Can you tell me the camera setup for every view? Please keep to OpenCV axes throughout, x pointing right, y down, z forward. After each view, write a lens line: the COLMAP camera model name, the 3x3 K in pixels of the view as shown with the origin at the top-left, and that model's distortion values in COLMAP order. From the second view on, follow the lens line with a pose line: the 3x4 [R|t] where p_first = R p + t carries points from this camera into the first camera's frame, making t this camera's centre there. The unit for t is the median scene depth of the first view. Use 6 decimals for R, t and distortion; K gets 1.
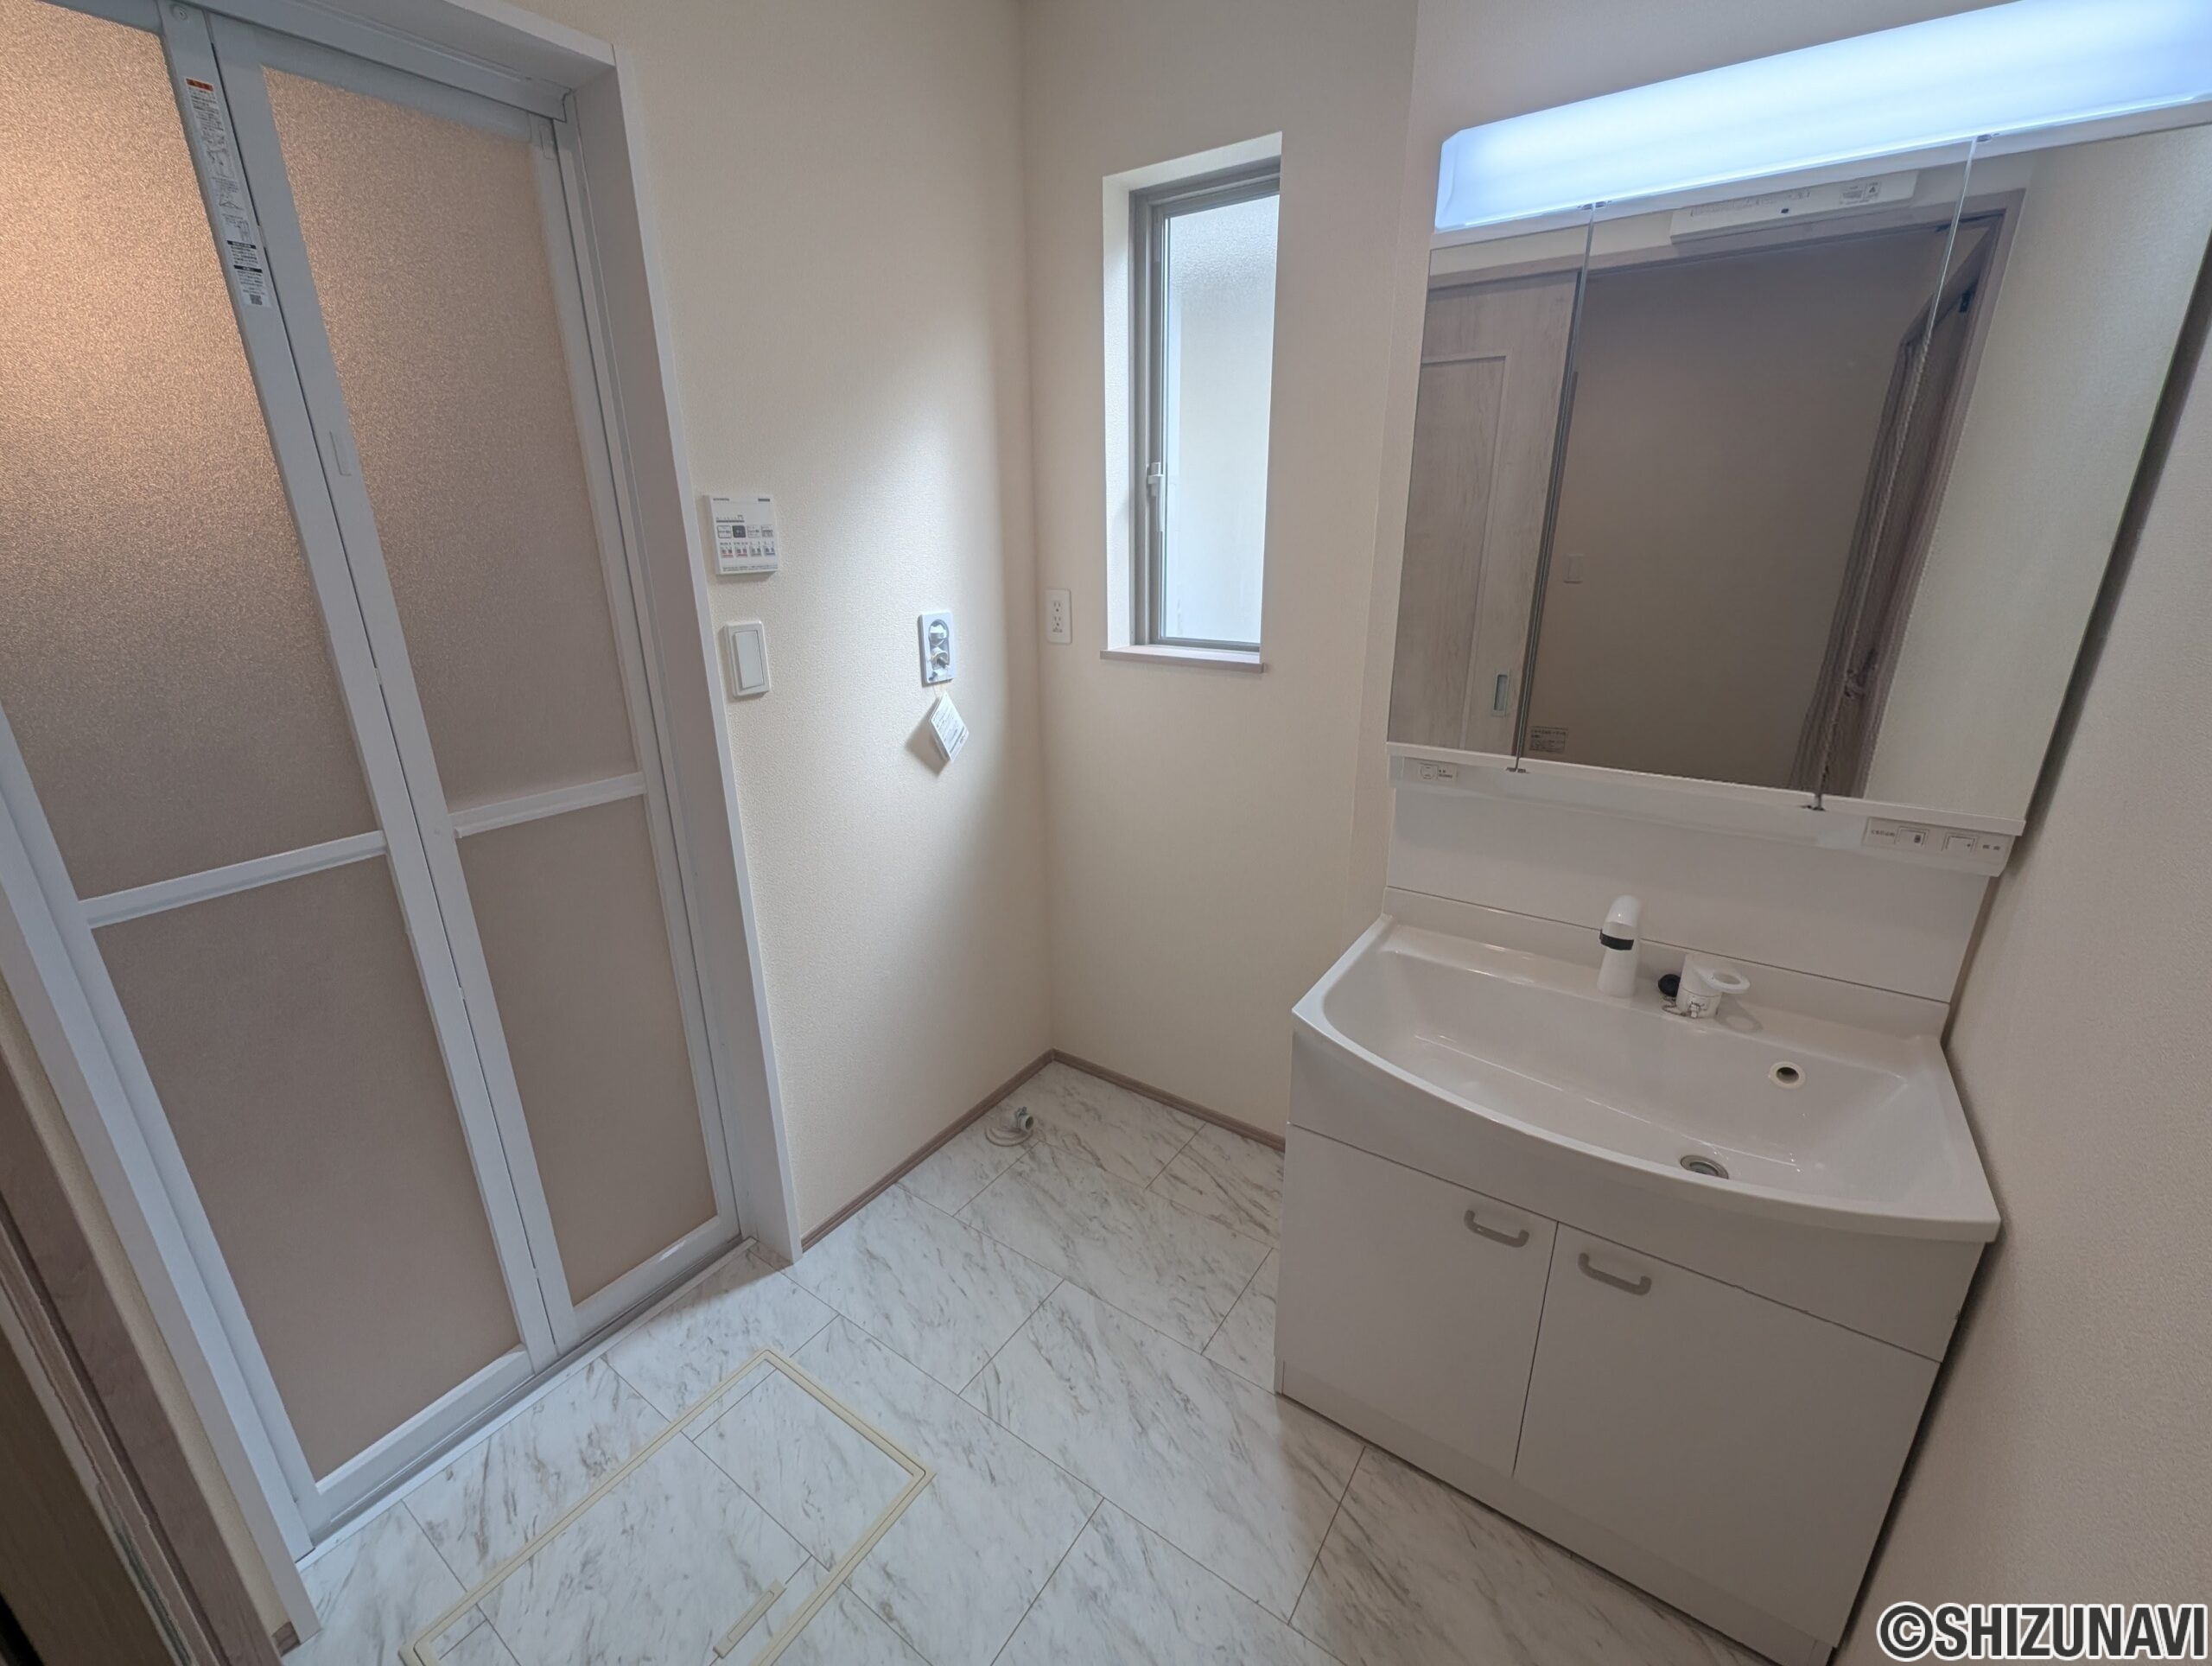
lens RADIAL K [[910.5, 0, 1110.0], [0, 910.5, 829.0], [0, 0, 1]] dist [0.002514, -0.001220]
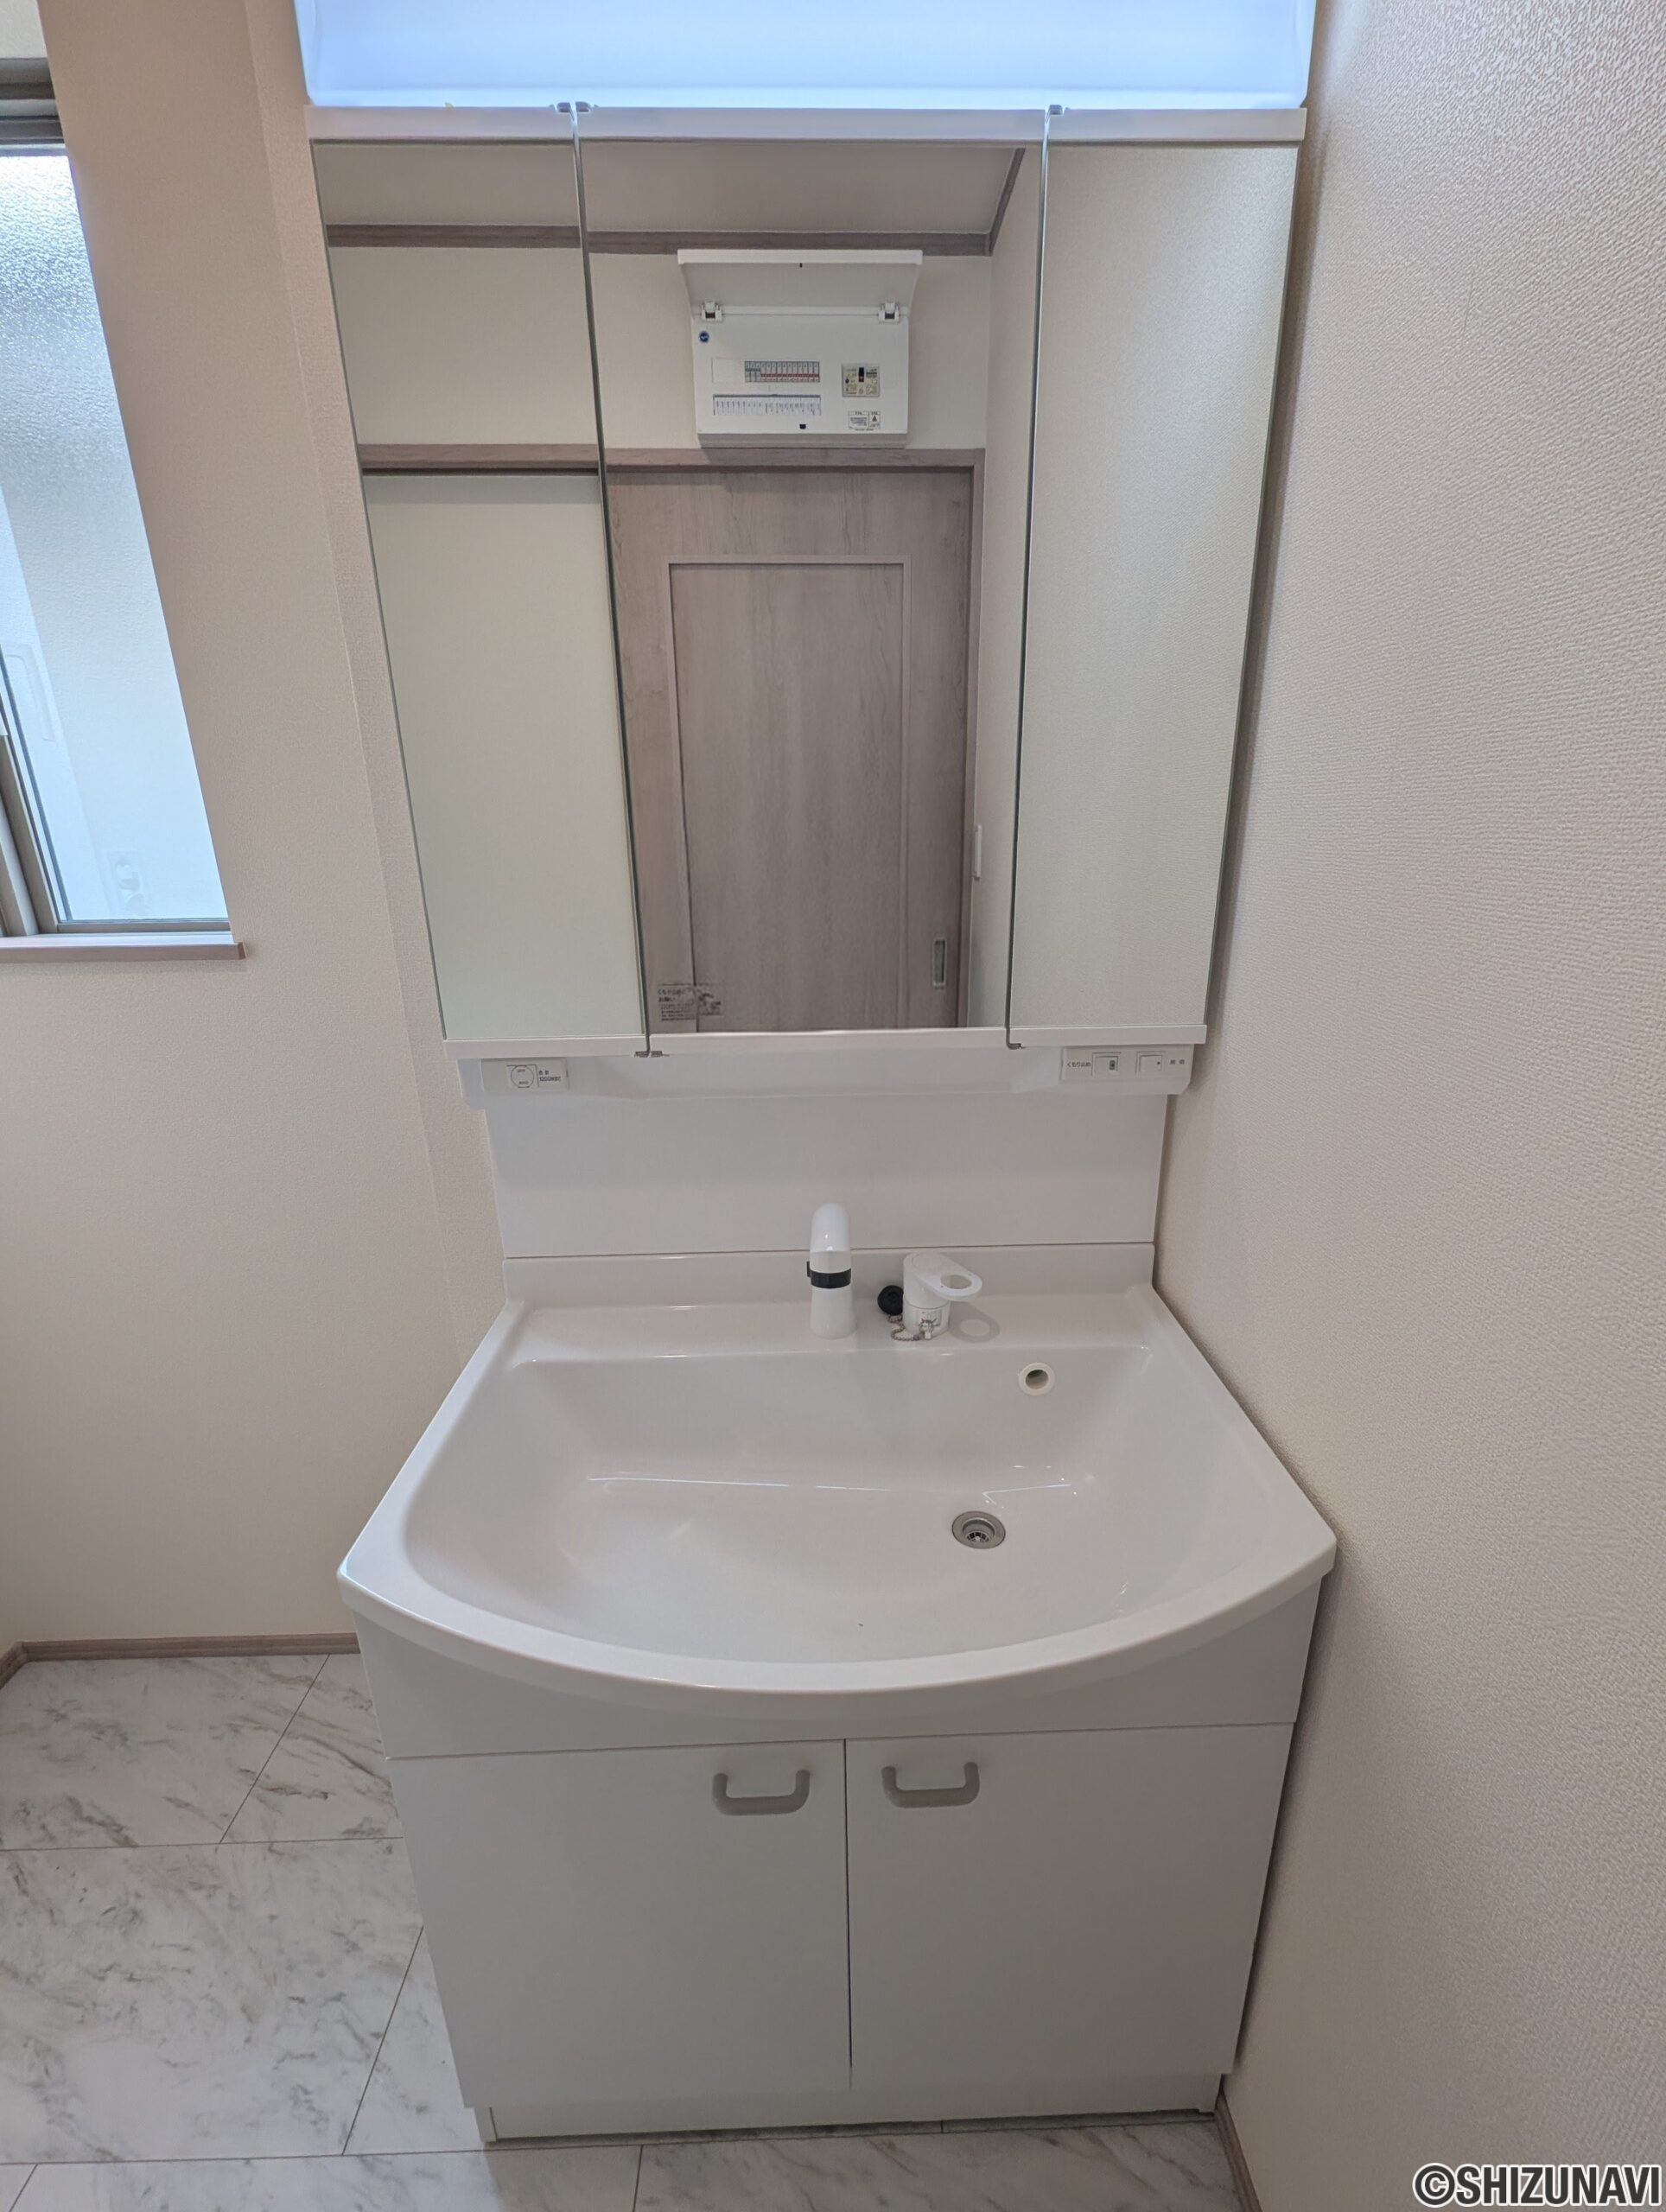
lens RADIAL K [[910.5, 0, 836.5], [0, 910.5, 1110.0], [0, 0, 1]] dist [0.002514, -0.001220]
pose [[0.813233, -0.177921, 0.554073, 0.175083], [0.192396, 0.980777, 0.032555, -0.018851], [-0.549214, 0.080127, 0.831831, 0.361936]]
